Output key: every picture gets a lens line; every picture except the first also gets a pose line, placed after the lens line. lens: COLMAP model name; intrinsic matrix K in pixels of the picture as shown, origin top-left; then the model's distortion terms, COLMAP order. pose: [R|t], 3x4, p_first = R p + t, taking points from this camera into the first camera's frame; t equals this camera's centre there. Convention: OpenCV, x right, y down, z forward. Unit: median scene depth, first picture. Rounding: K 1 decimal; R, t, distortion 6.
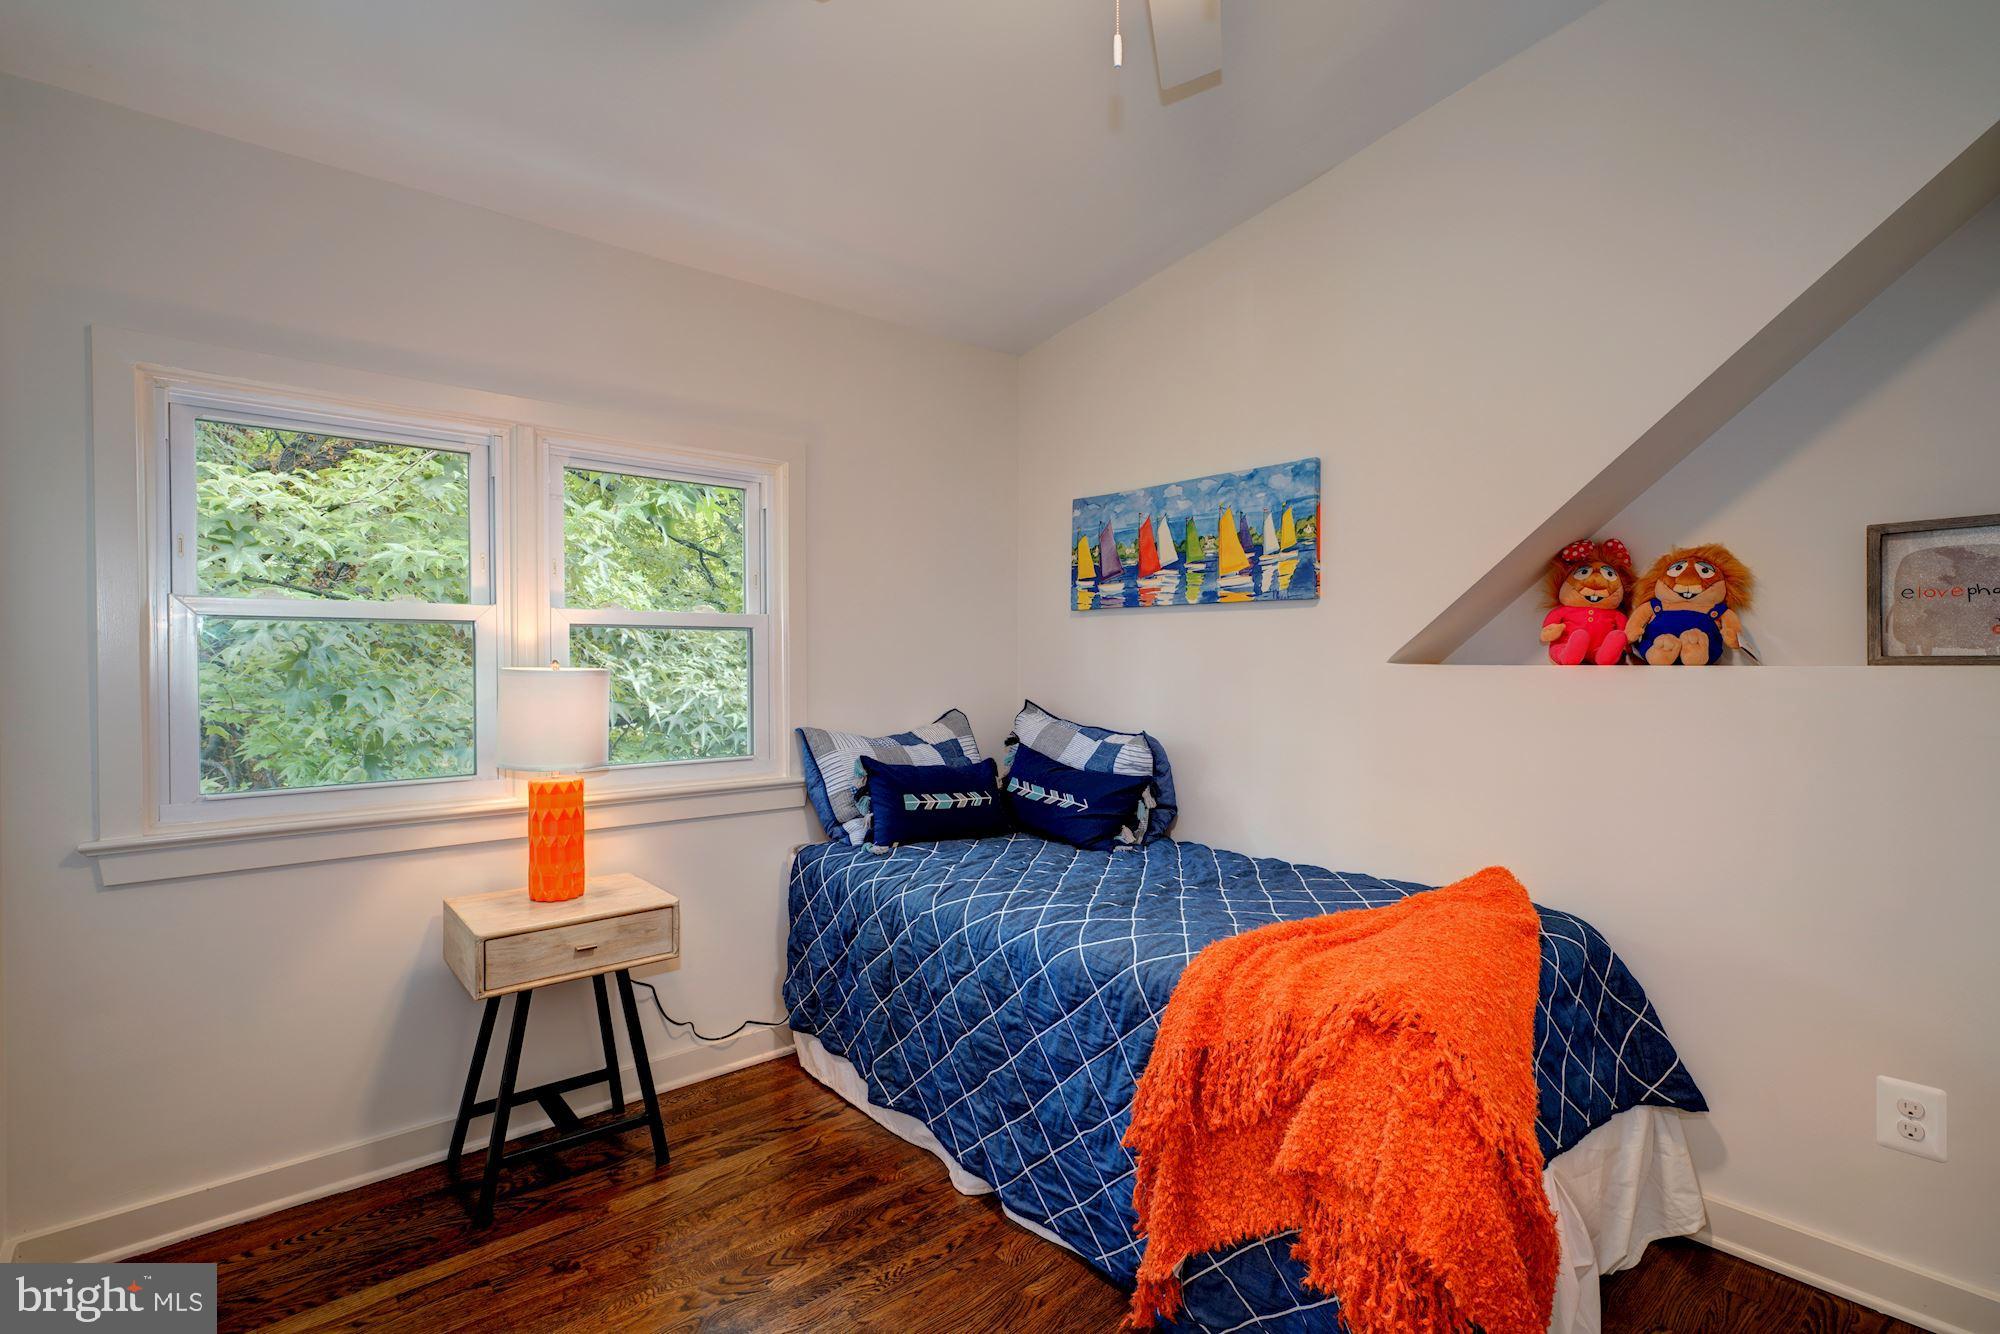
lens RADIAL K [[903.2, 0, 997.3], [0, 903.2, 664.0], [0, 0, 1]] dist [0.003592, 0.000550]
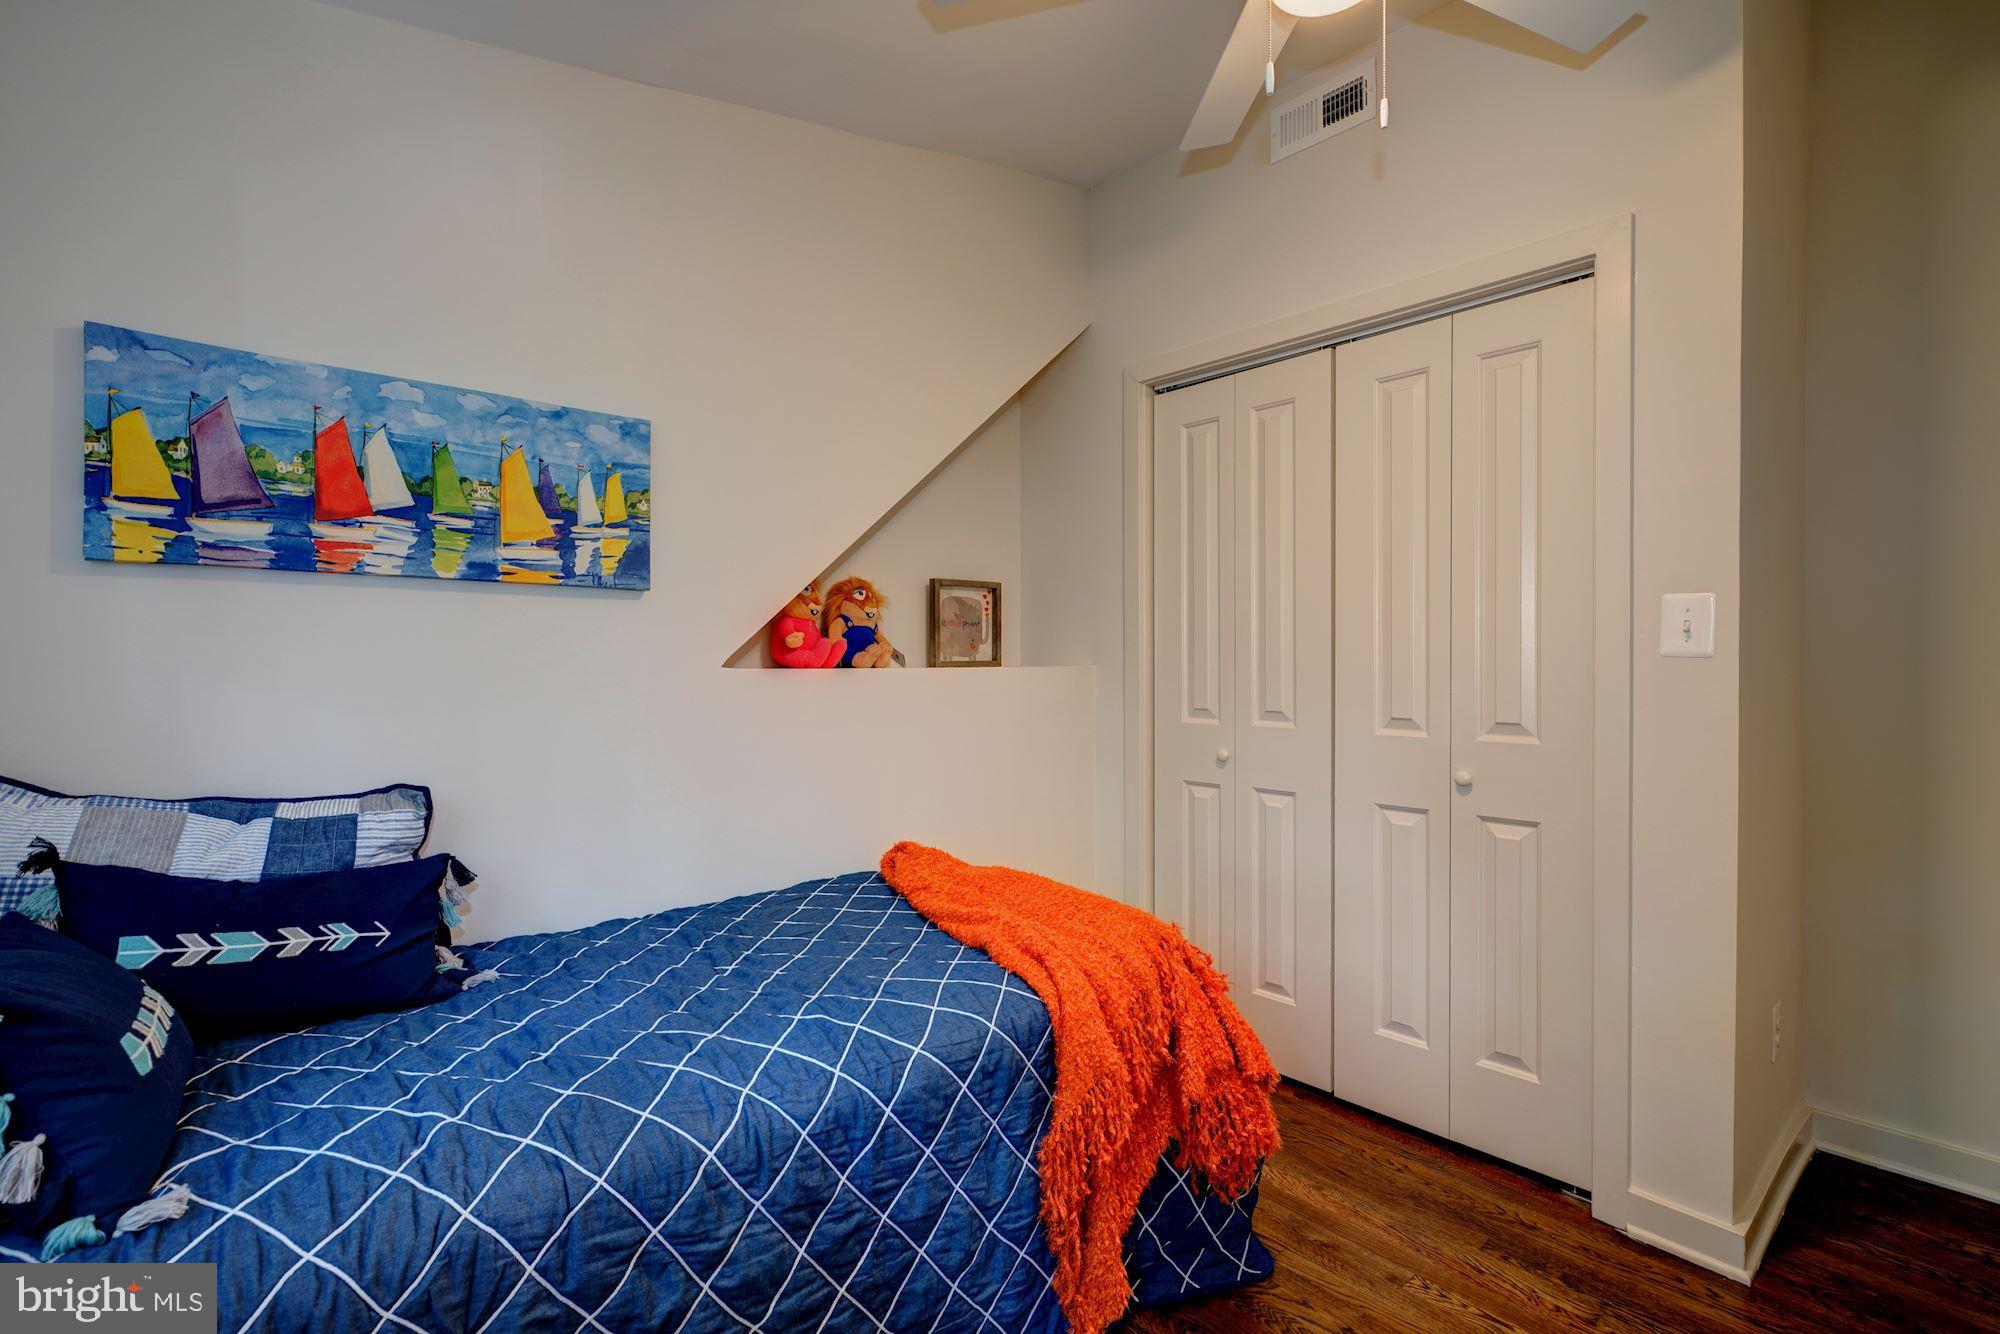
lens RADIAL K [[903.2, 0, 990.2], [0, 903.2, 664.4], [0, 0, 1]] dist [0.003592, 0.000550]
pose [[0.031765, 0.000833, 0.999495, -0.426845], [0.008912, 0.999960, -0.001117, -0.000722], [-0.999456, 0.008943, 0.031756, 0.603578]]
